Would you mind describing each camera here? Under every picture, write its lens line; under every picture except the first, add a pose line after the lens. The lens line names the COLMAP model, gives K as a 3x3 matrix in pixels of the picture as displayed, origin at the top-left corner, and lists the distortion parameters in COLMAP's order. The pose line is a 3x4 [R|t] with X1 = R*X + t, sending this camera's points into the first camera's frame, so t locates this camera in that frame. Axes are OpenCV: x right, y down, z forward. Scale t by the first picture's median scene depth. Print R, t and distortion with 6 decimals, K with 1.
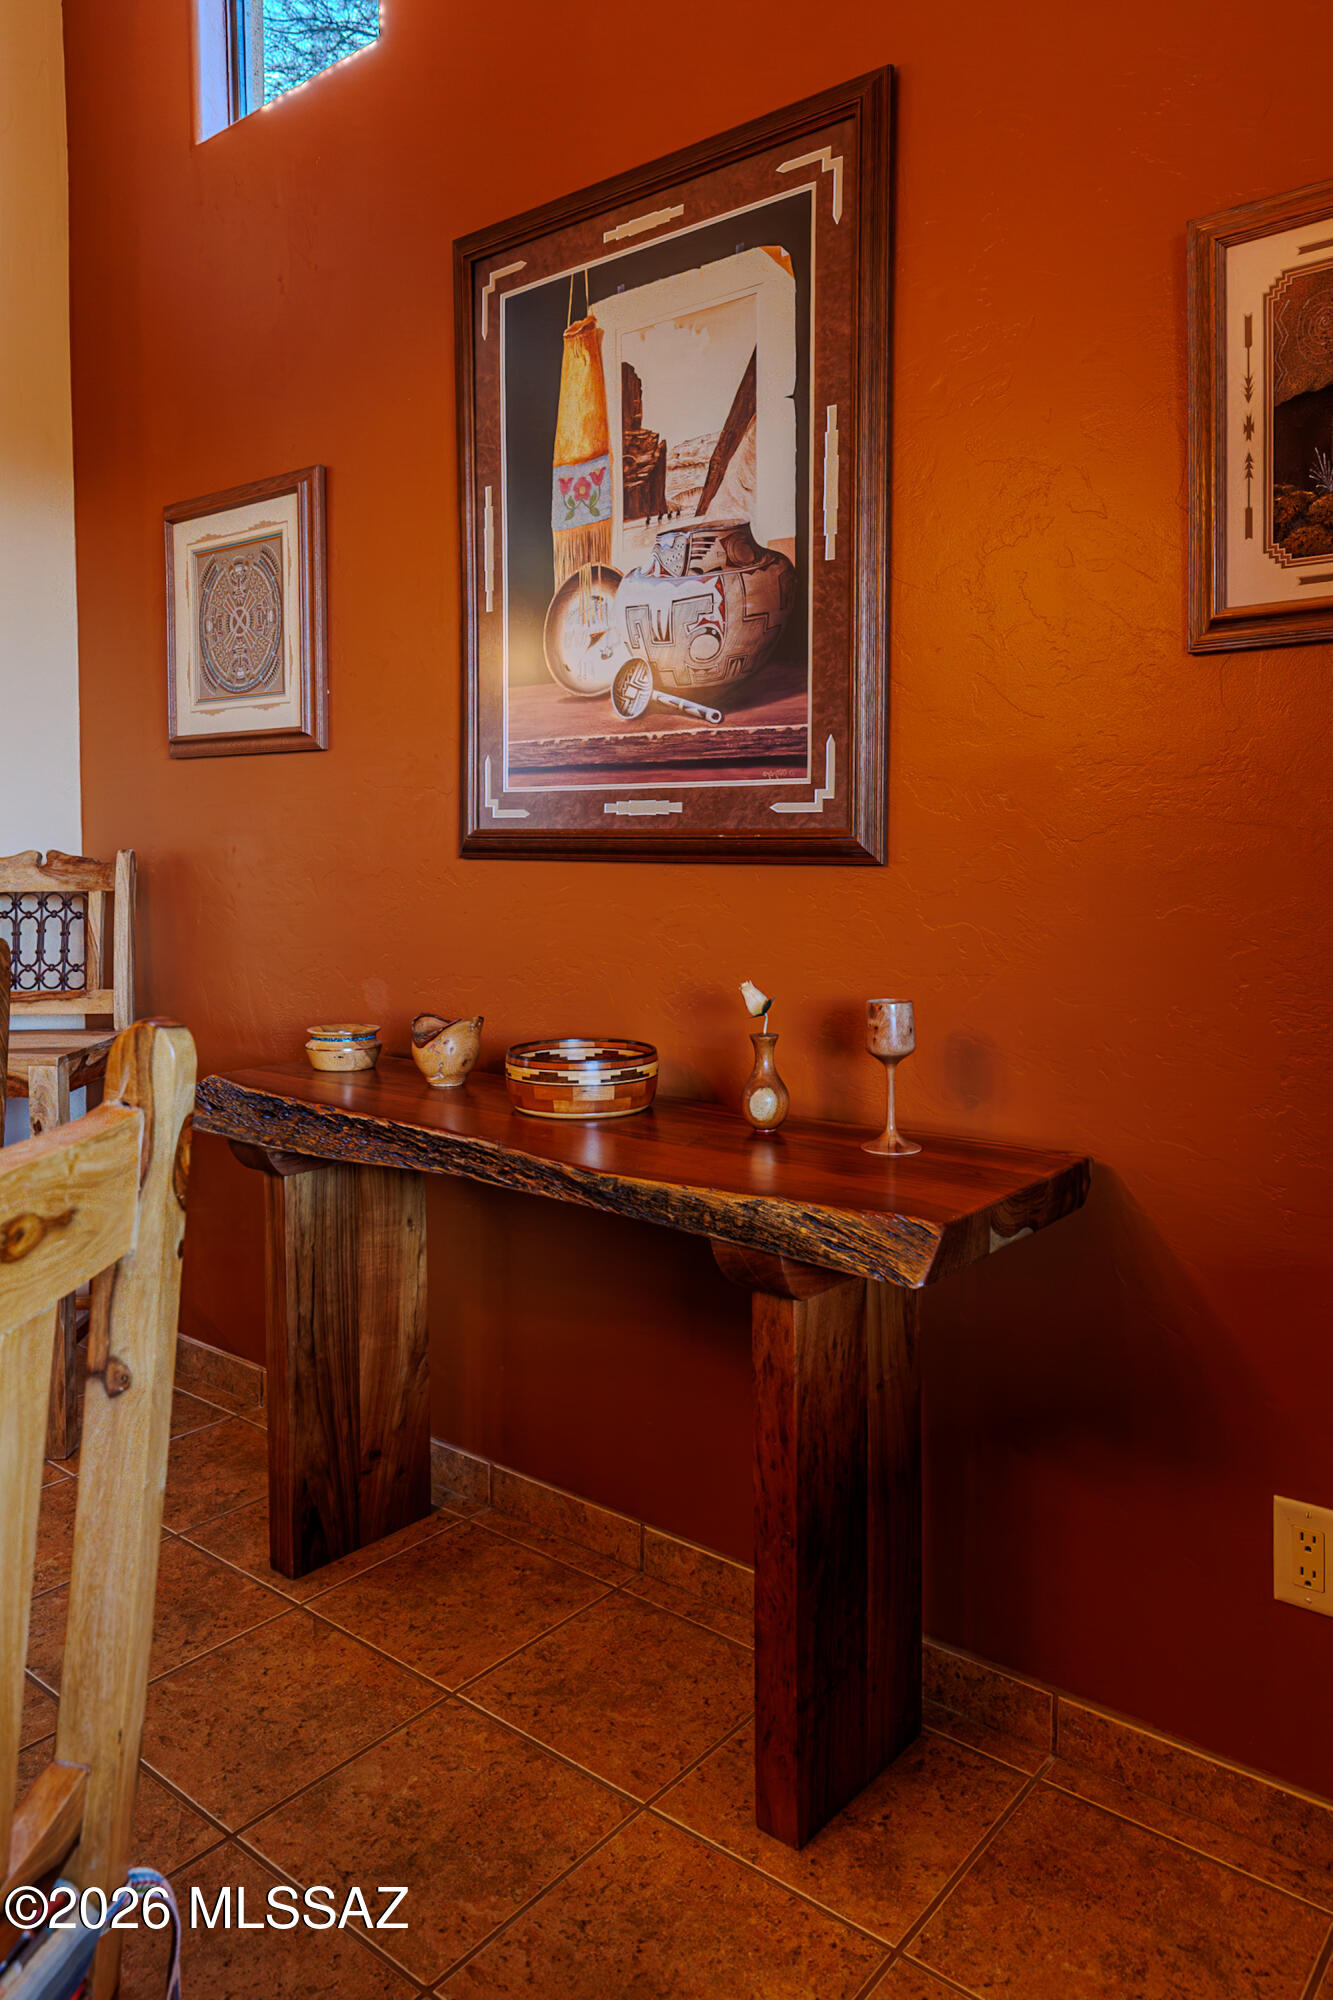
lens RADIAL K [[1368.2, 0, 644.2], [0, 1368.2, 908.9], [0, 0, 1]] dist [0.014958, -0.001106]
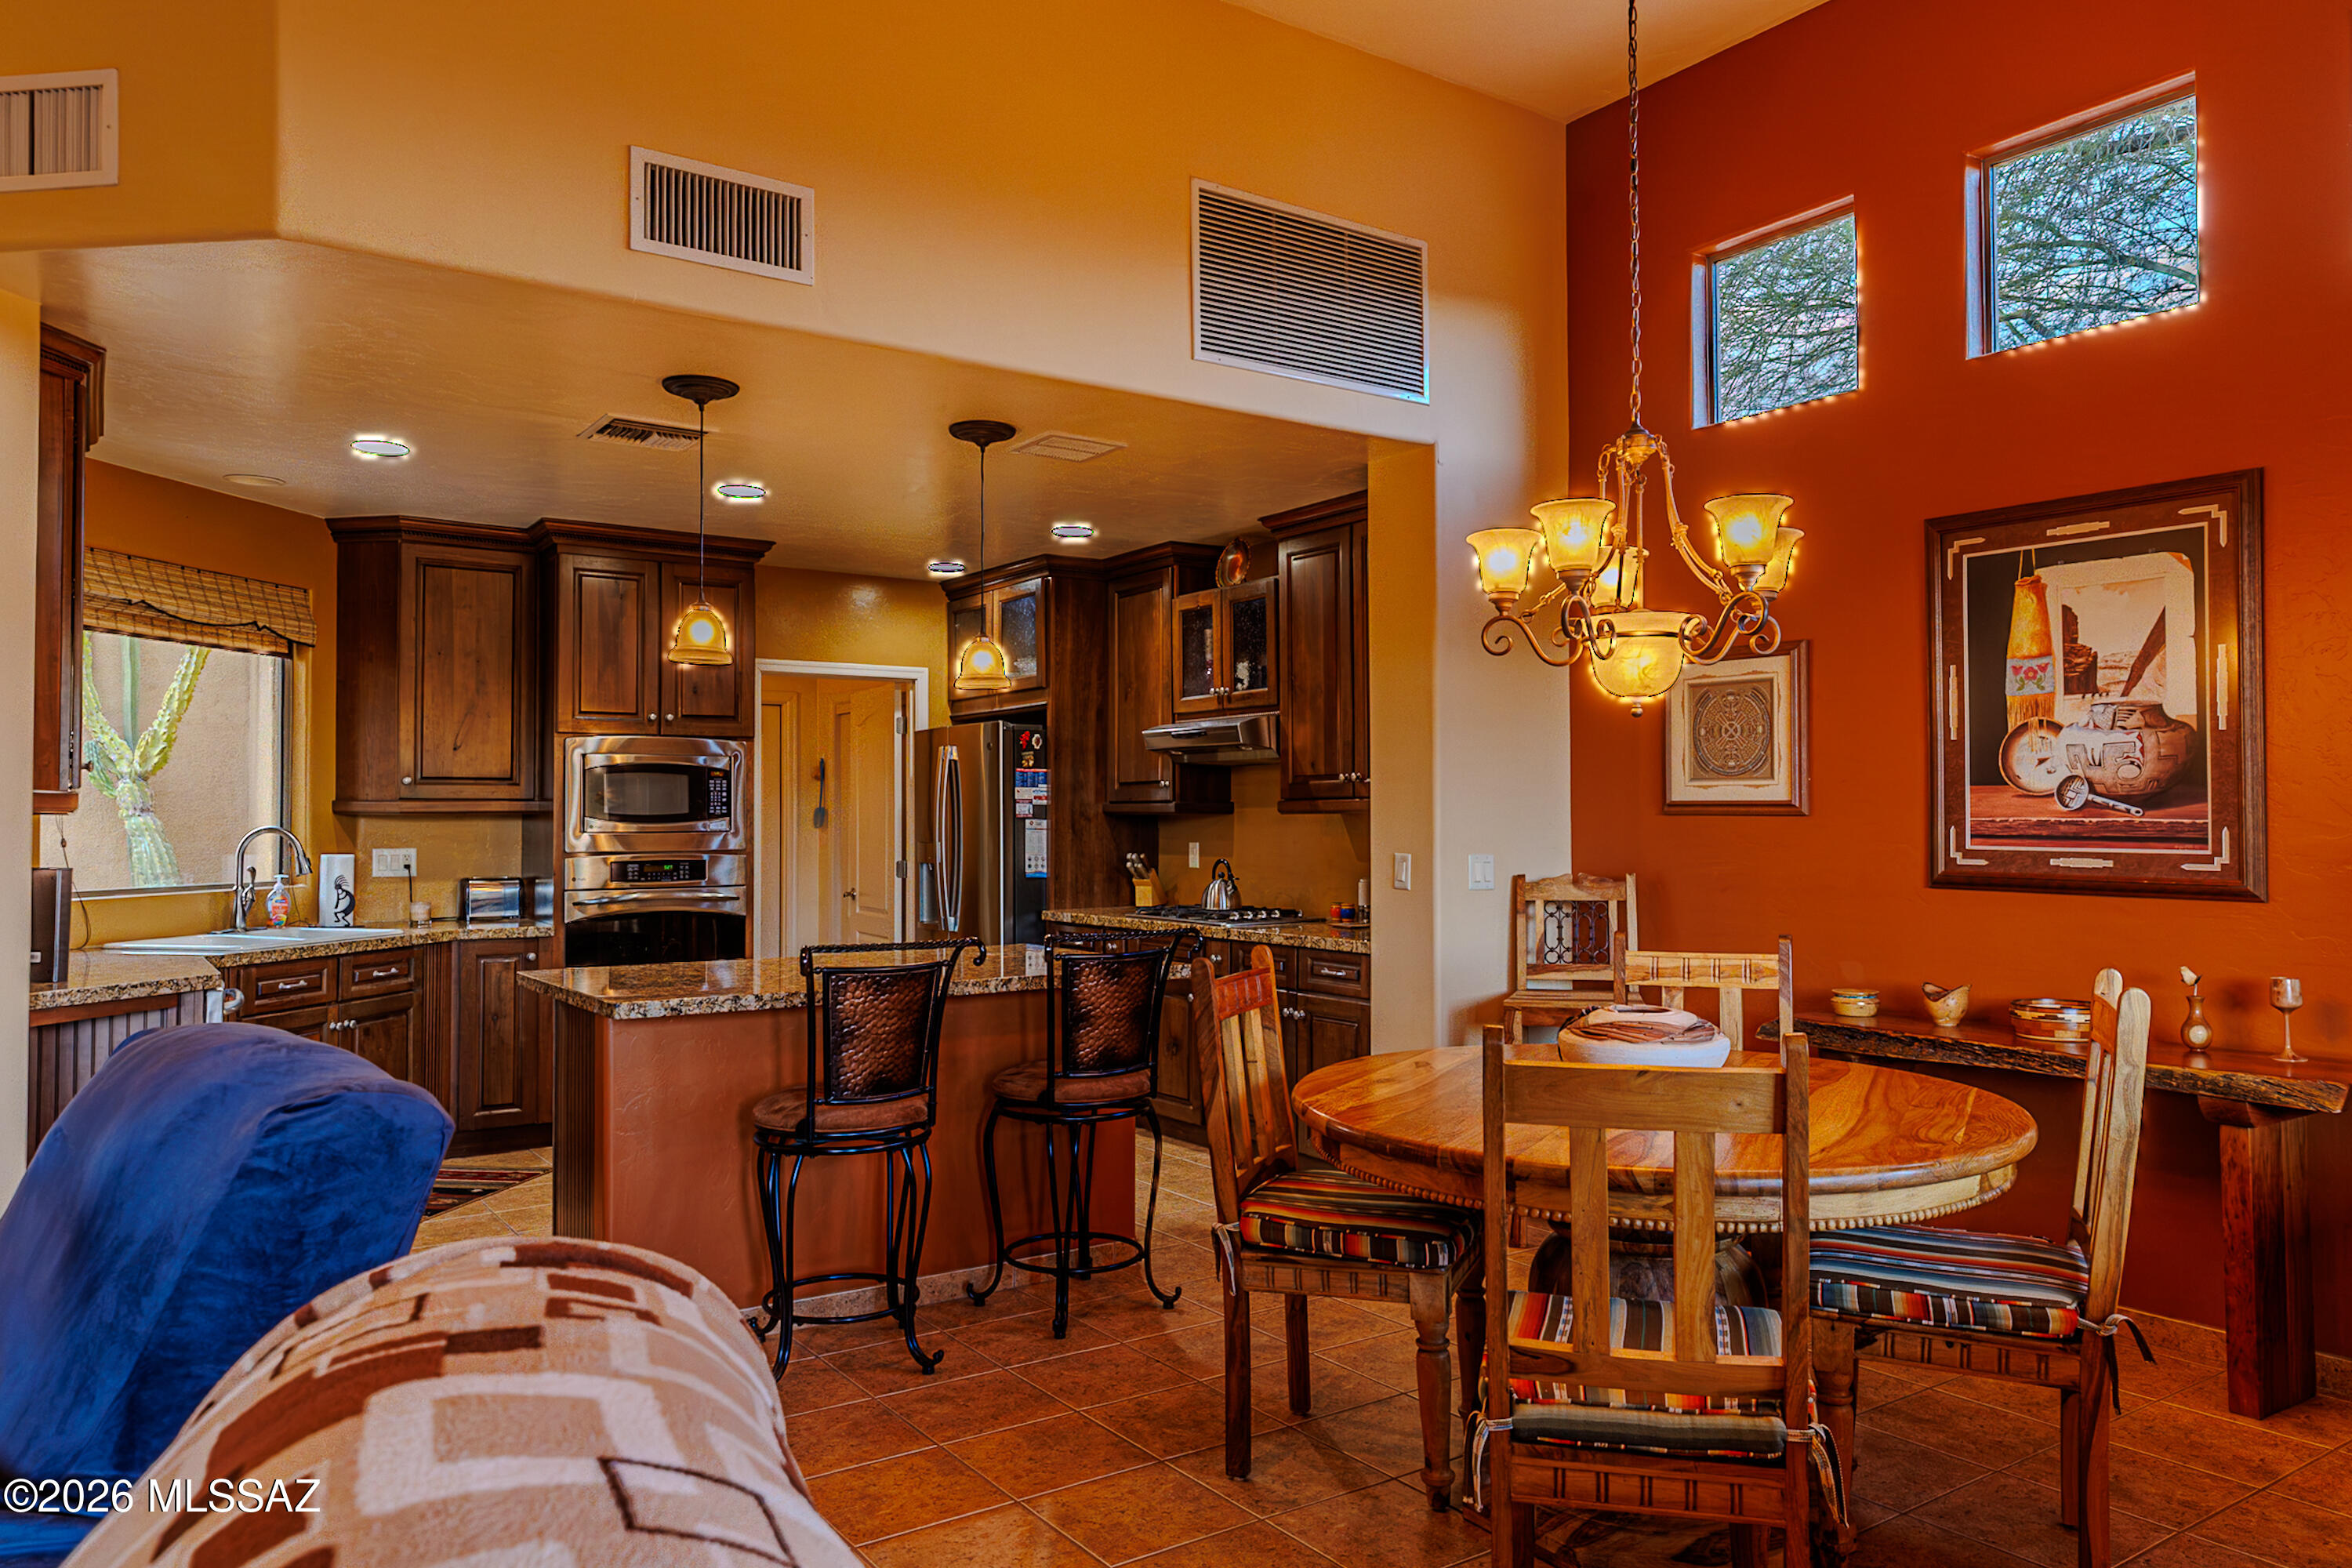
lens RADIAL K [[1609.0, 0, 1170.4], [0, 1609.0, 776.3], [0, 0, 1]] dist [0.014958, -0.001106]
pose [[0.965694, -0.007191, -0.259583, -0.581834], [-0.011172, 0.997541, -0.069193, -0.030105], [0.259442, 0.069719, 0.963239, -1.252827]]
